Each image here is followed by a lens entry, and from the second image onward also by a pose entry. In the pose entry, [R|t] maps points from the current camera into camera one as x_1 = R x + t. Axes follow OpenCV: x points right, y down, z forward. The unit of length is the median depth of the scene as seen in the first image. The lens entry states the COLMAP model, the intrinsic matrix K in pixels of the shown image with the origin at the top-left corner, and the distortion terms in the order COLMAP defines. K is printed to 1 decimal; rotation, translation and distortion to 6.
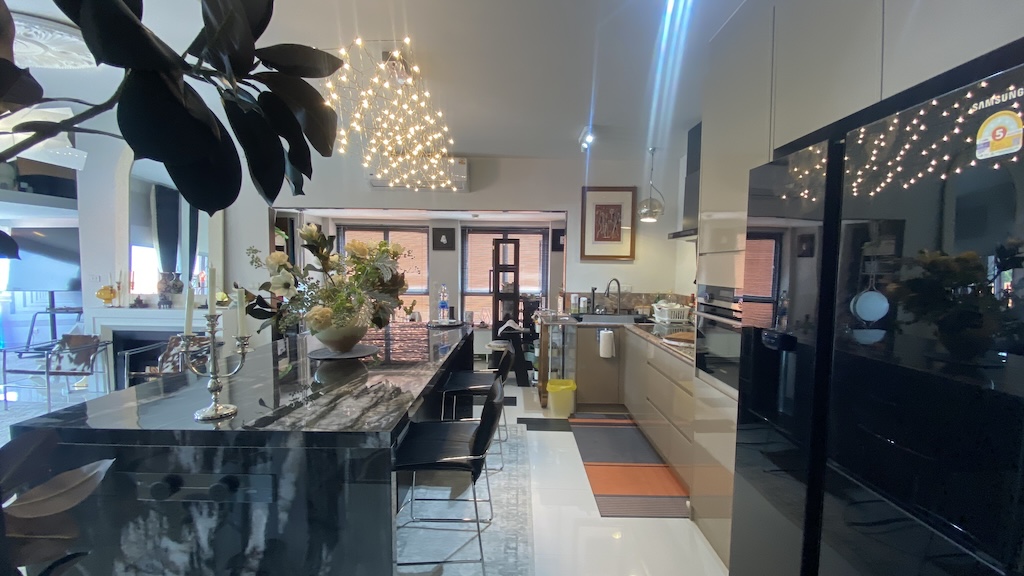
lens RADIAL K [[412.8, 0, 510.4], [0, 412.8, 286.8], [0, 0, 1]] dist [0.003686, -0.003017]
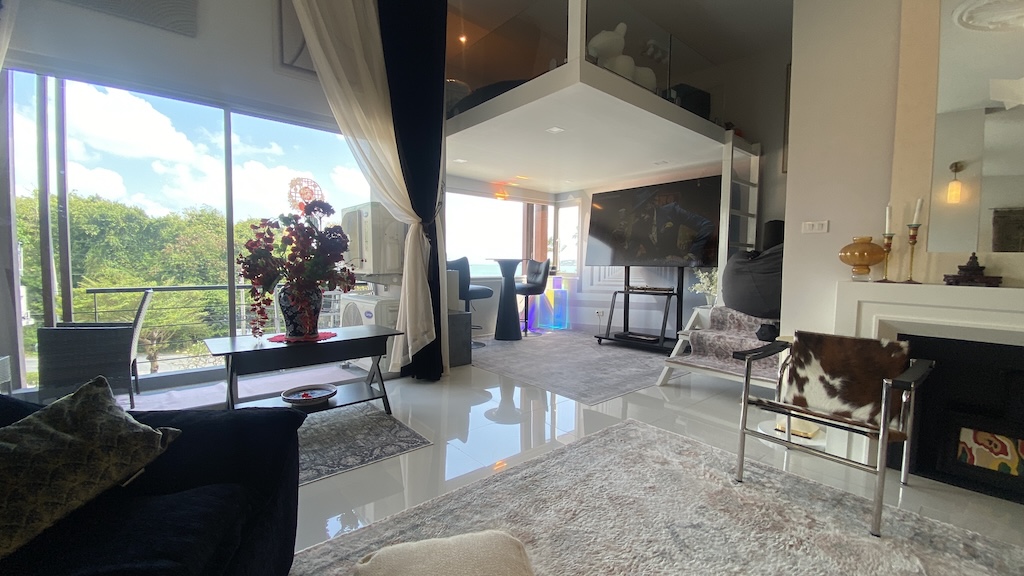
lens RADIAL K [[412.8, 0, 511.6], [0, 412.8, 290.3], [0, 0, 1]] dist [0.003686, -0.003017]
pose [[0.657256, 0.047800, -0.752150, -0.942840], [-0.045398, 0.998686, 0.023797, 0.070613], [0.752299, 0.018505, 0.658562, 0.421883]]
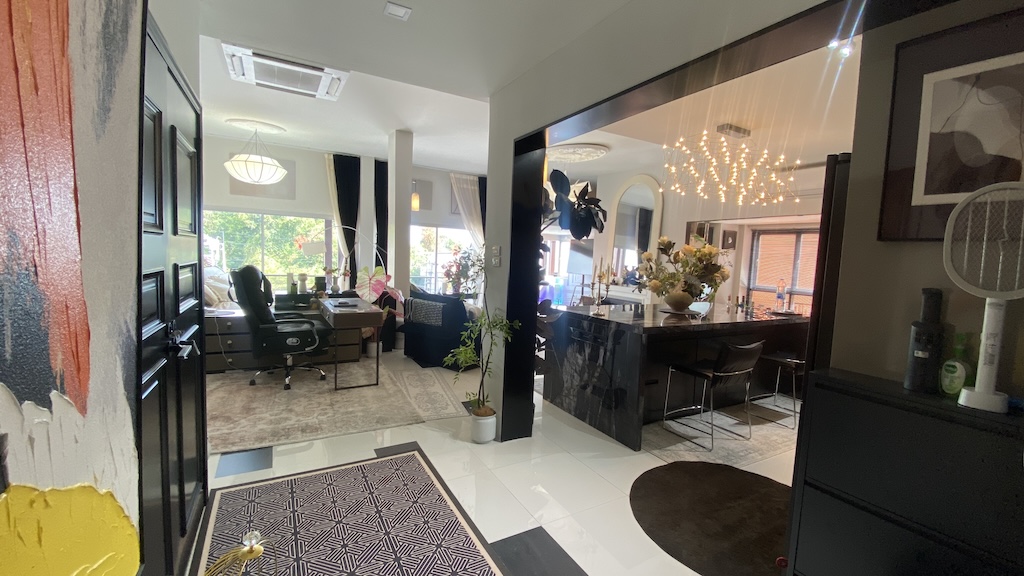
lens RADIAL K [[412.8, 0, 515.6], [0, 412.8, 286.8], [0, 0, 1]] dist [0.003686, -0.003017]
pose [[0.512135, 0.075890, -0.855546, 0.381334], [-0.085080, 0.995672, 0.037390, 0.033207], [0.854681, 0.053642, 0.516375, -0.236456]]
